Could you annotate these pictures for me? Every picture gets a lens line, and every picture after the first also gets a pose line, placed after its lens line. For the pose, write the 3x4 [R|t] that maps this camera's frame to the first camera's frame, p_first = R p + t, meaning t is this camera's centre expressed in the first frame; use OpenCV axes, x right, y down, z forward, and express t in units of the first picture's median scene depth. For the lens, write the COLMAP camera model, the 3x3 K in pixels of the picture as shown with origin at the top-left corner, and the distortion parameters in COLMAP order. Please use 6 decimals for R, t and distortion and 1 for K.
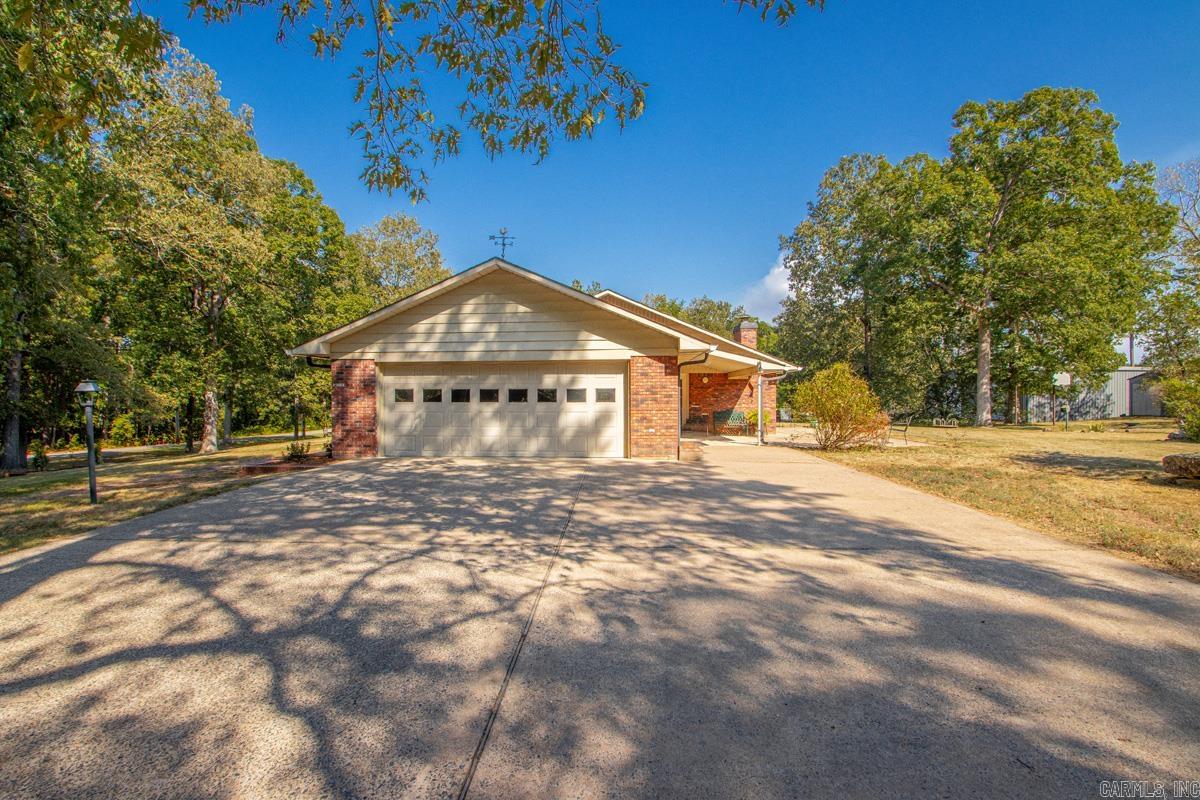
lens RADIAL K [[611.8, 0, 595.4], [0, 611.8, 405.7], [0, 0, 1]] dist [-0.015108, -0.000877]
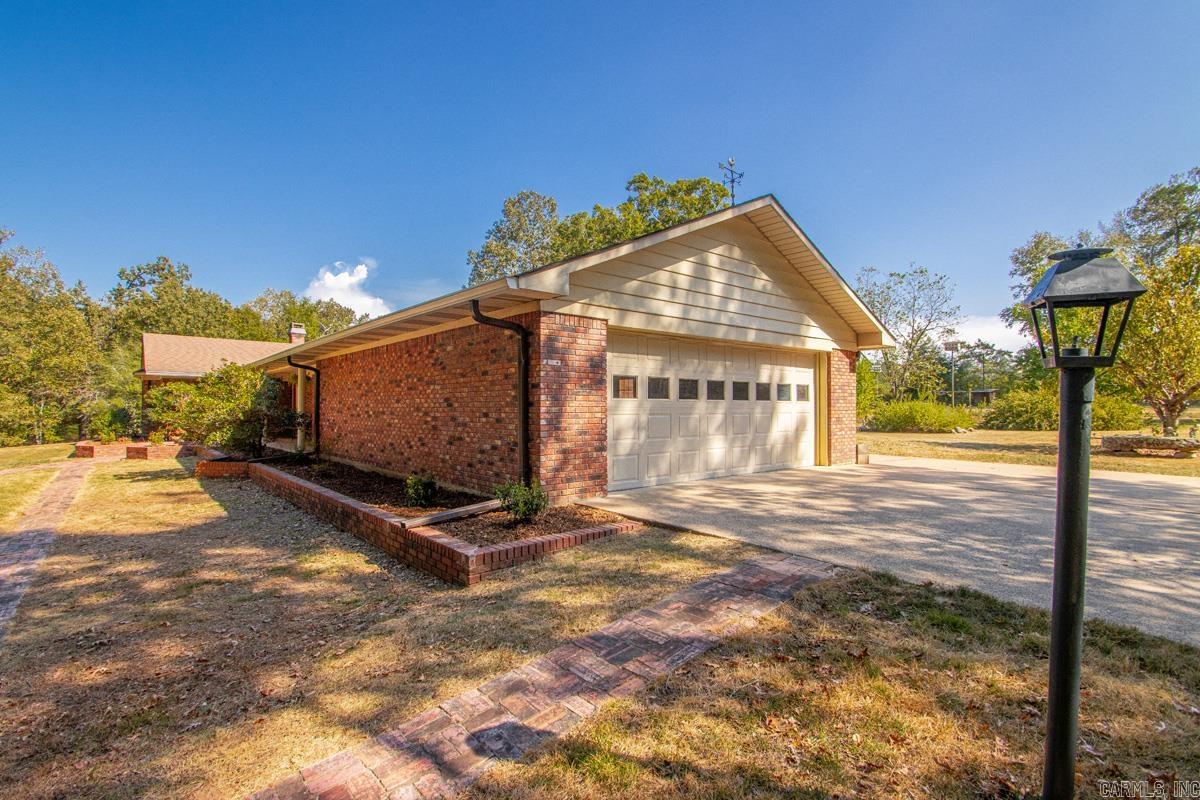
lens RADIAL K [[557.8, 0, 588.5], [0, 557.8, 402.6], [0, 0, 1]] dist [0.018000, -0.020165]
pose [[0.731434, 0.007449, 0.681871, -0.722007], [0.001444, 0.999921, -0.012473, 0.005354], [-0.681911, 0.010108, 0.731366, 0.638922]]
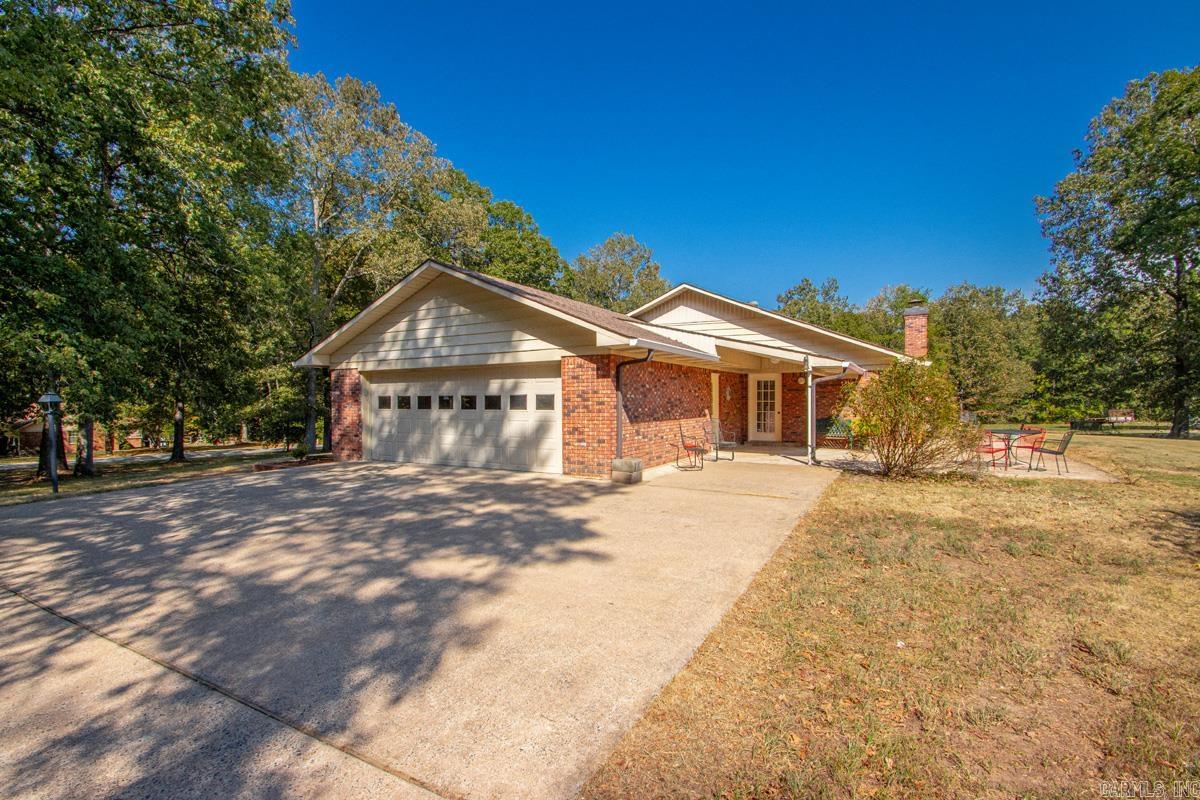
lens RADIAL K [[557.8, 0, 588.5], [0, 557.8, 402.6], [0, 0, 1]] dist [0.018000, -0.020165]
pose [[0.894097, 0.000231, -0.447874, 0.431664], [-0.002705, 0.999984, -0.004883, -0.012444], [0.447866, 0.005578, 0.894084, 0.309972]]
